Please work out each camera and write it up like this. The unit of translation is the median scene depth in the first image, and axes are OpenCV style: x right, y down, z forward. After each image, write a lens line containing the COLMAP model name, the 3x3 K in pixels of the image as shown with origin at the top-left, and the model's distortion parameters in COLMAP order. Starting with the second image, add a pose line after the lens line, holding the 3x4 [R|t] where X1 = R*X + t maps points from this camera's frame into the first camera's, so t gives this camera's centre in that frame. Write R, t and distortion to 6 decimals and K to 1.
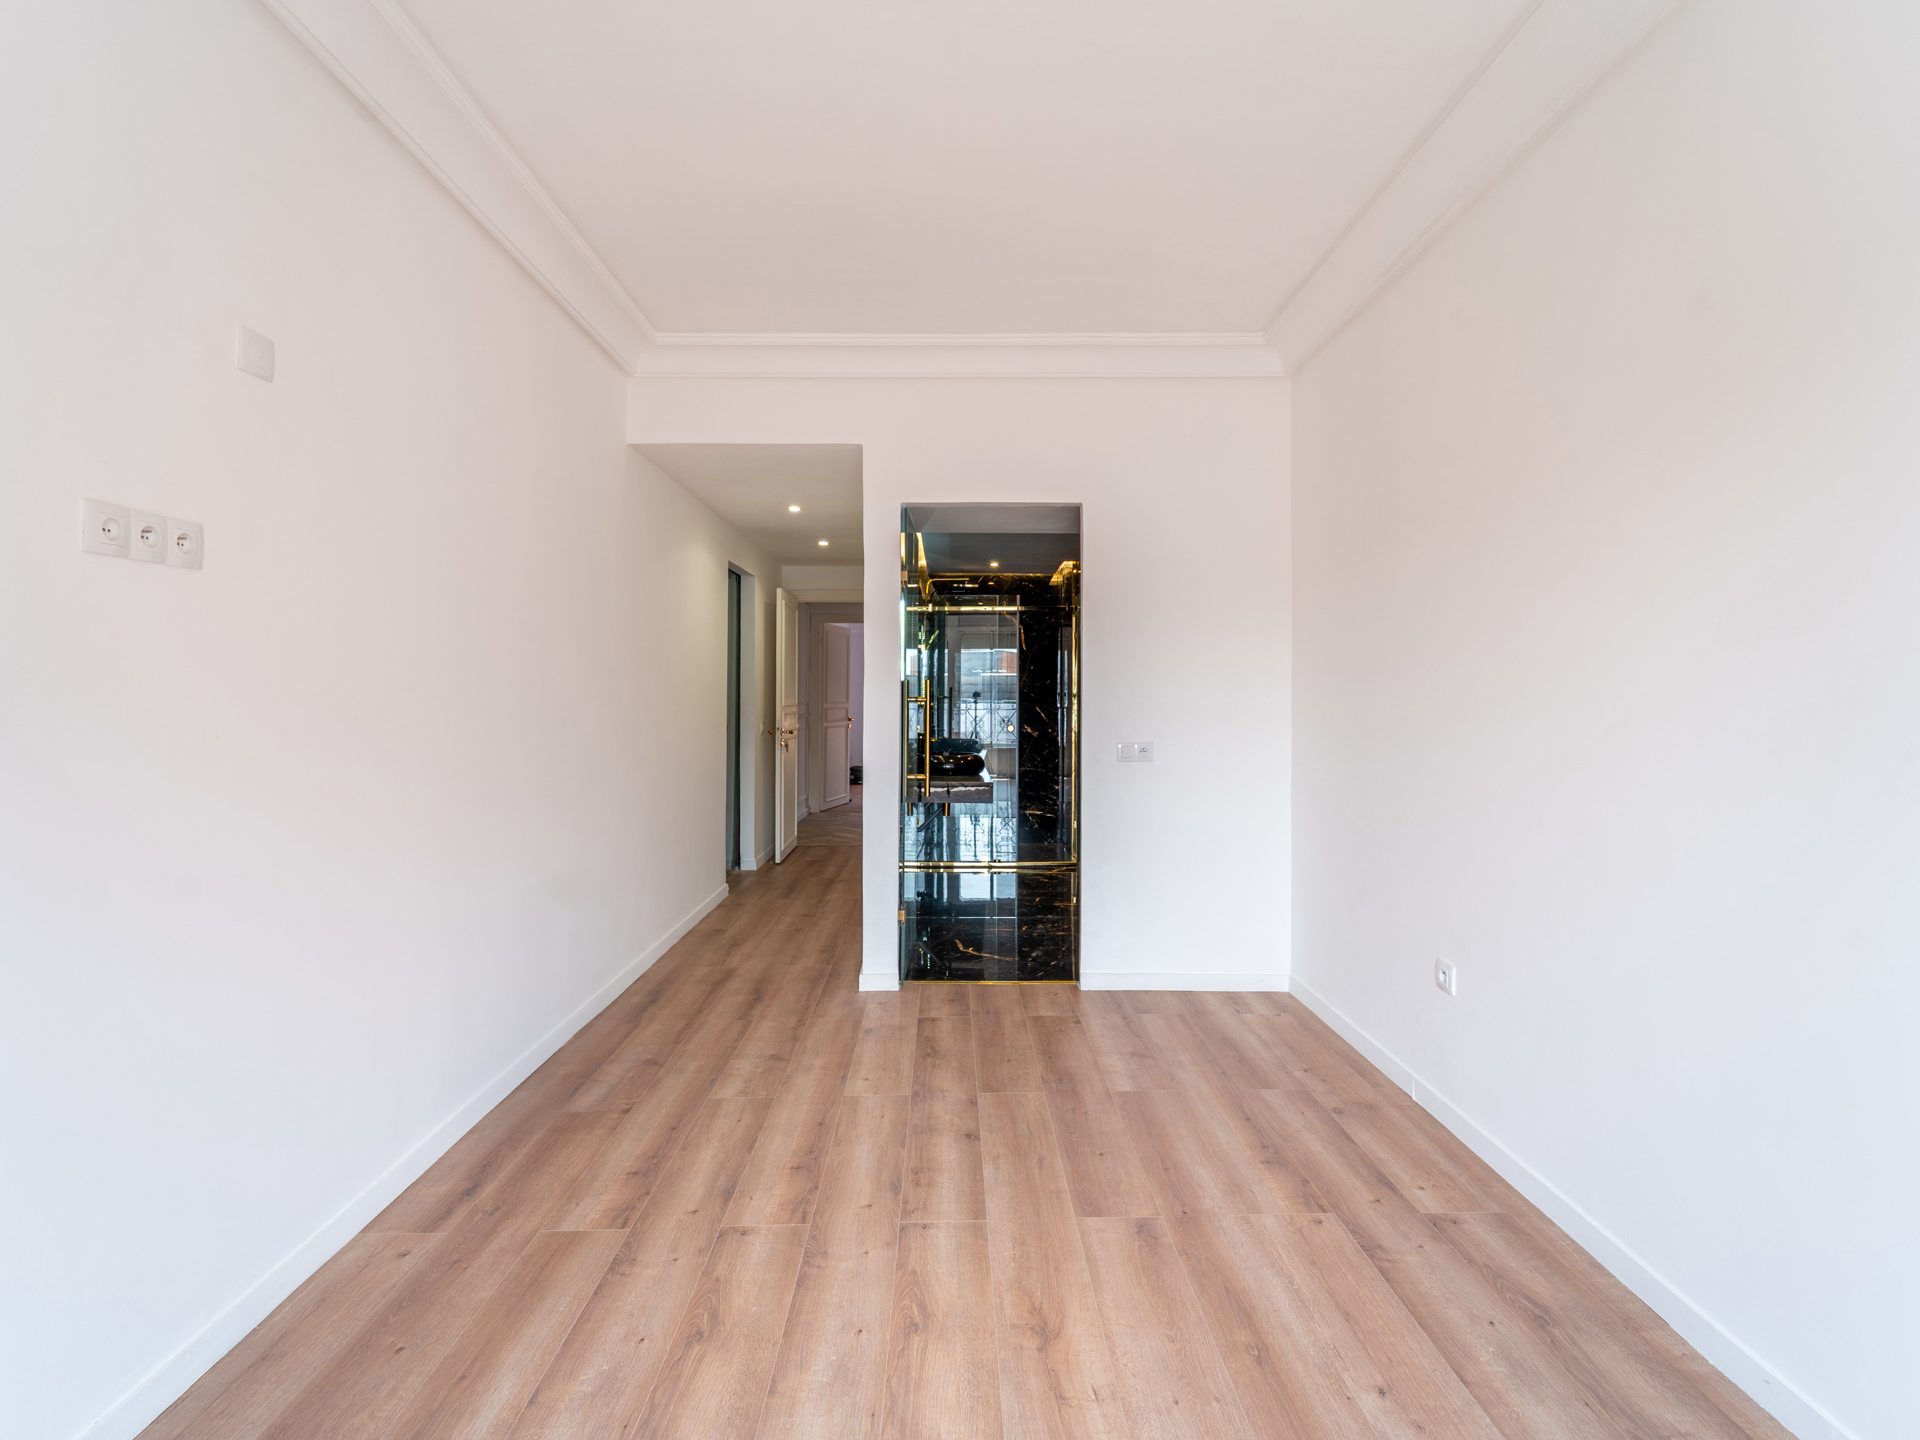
lens RADIAL K [[877.2, 0, 959.8], [0, 877.2, 710.8], [0, 0, 1]] dist [-0.001158, -0.000611]
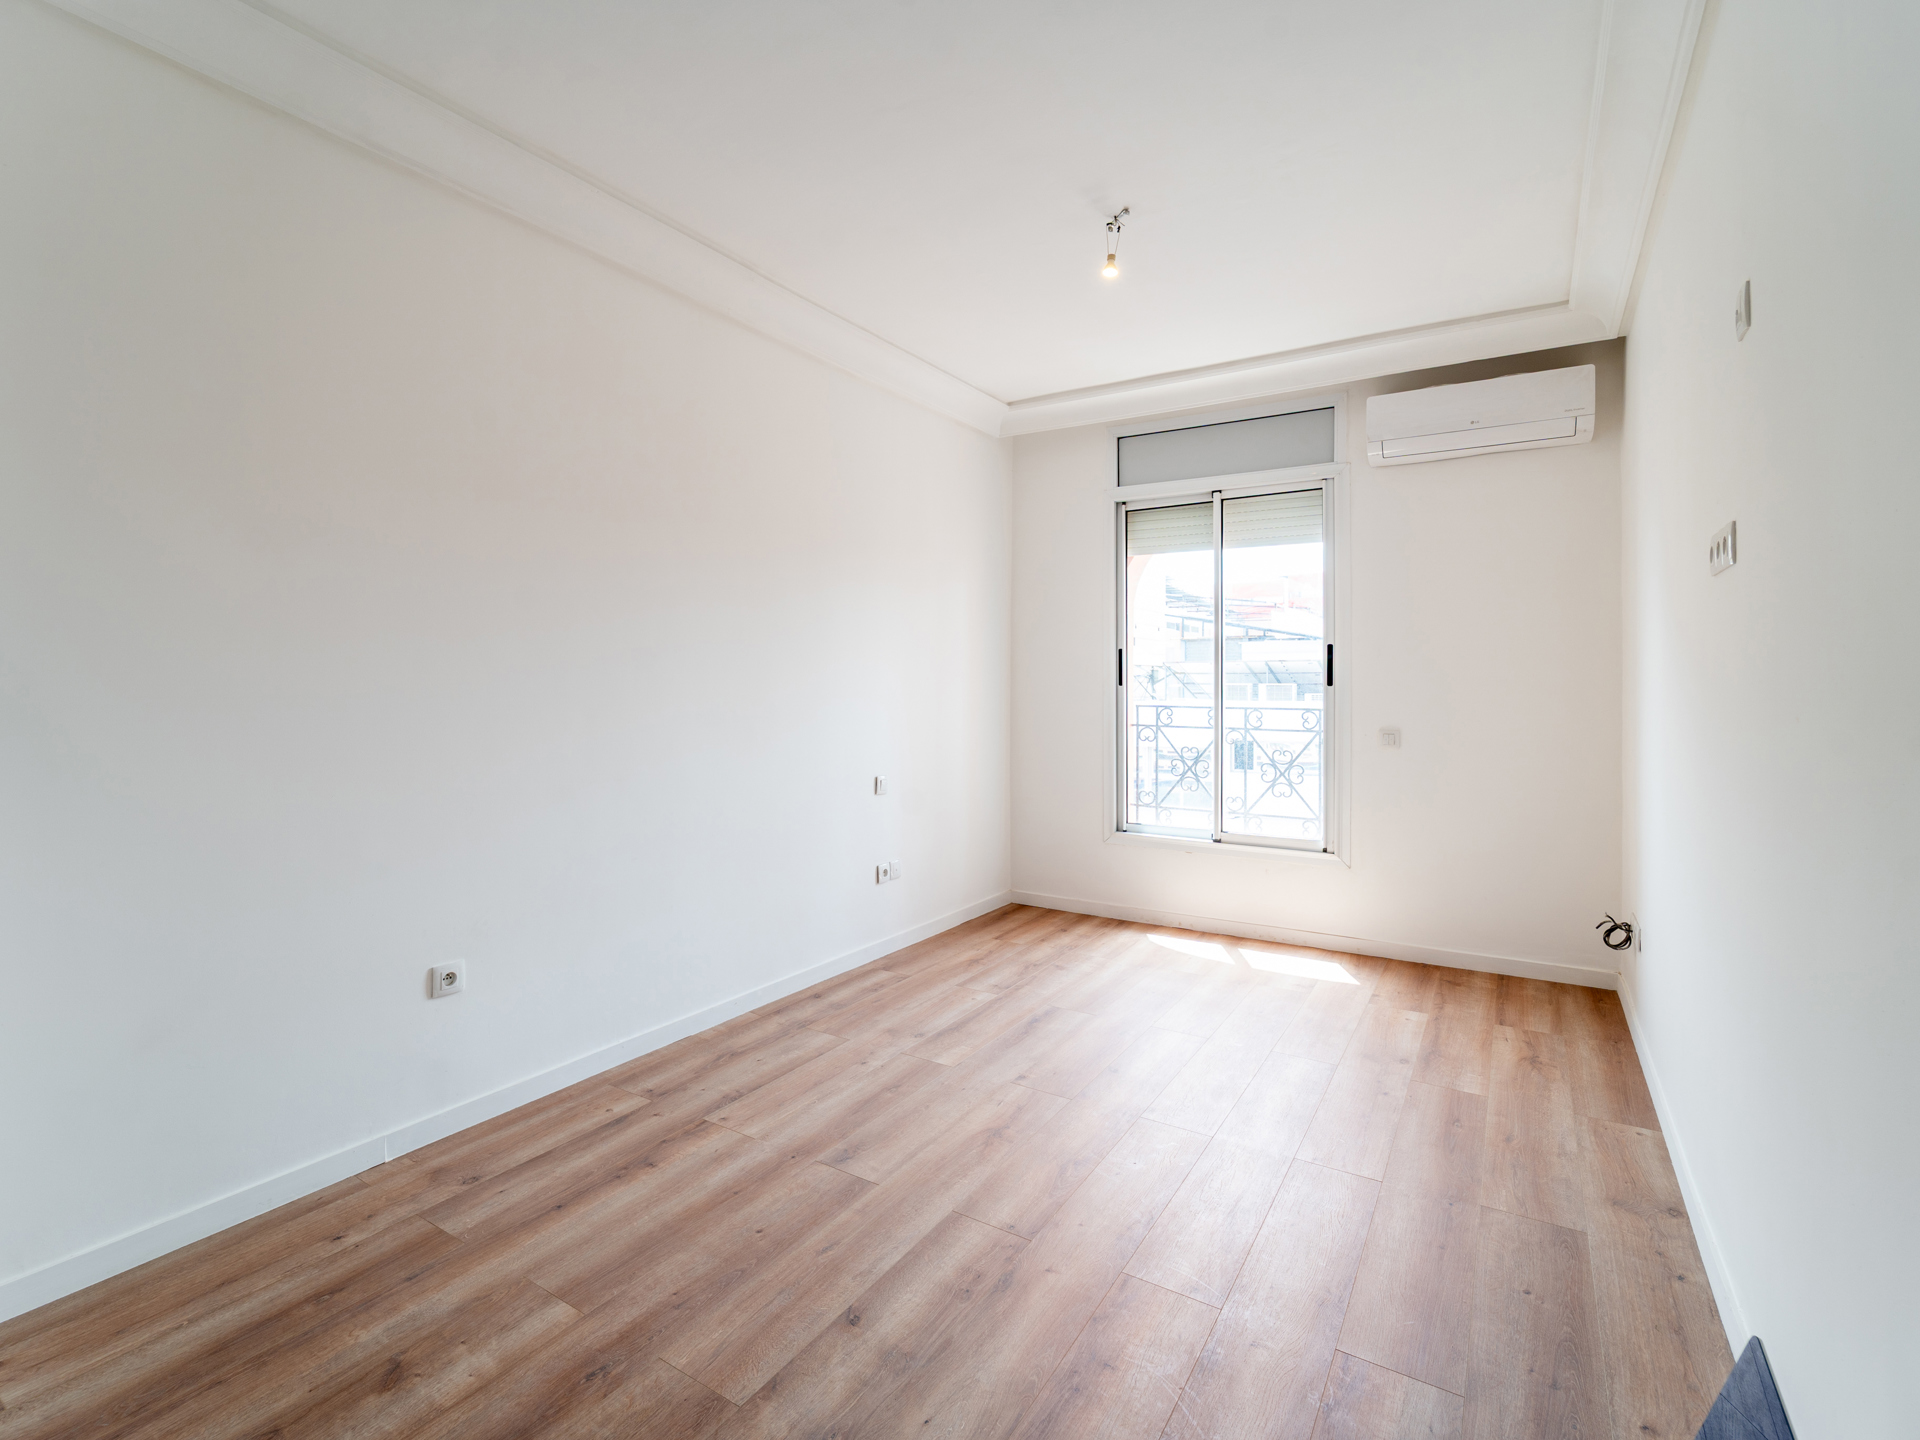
lens RADIAL K [[877.2, 0, 960.3], [0, 877.2, 713.9], [0, 0, 1]] dist [-0.001158, -0.000611]
pose [[-0.836701, -0.019632, 0.547308, -0.485763], [0.006781, 0.998909, 0.046197, -0.023028], [-0.547618, 0.042364, -0.835655, 1.722927]]
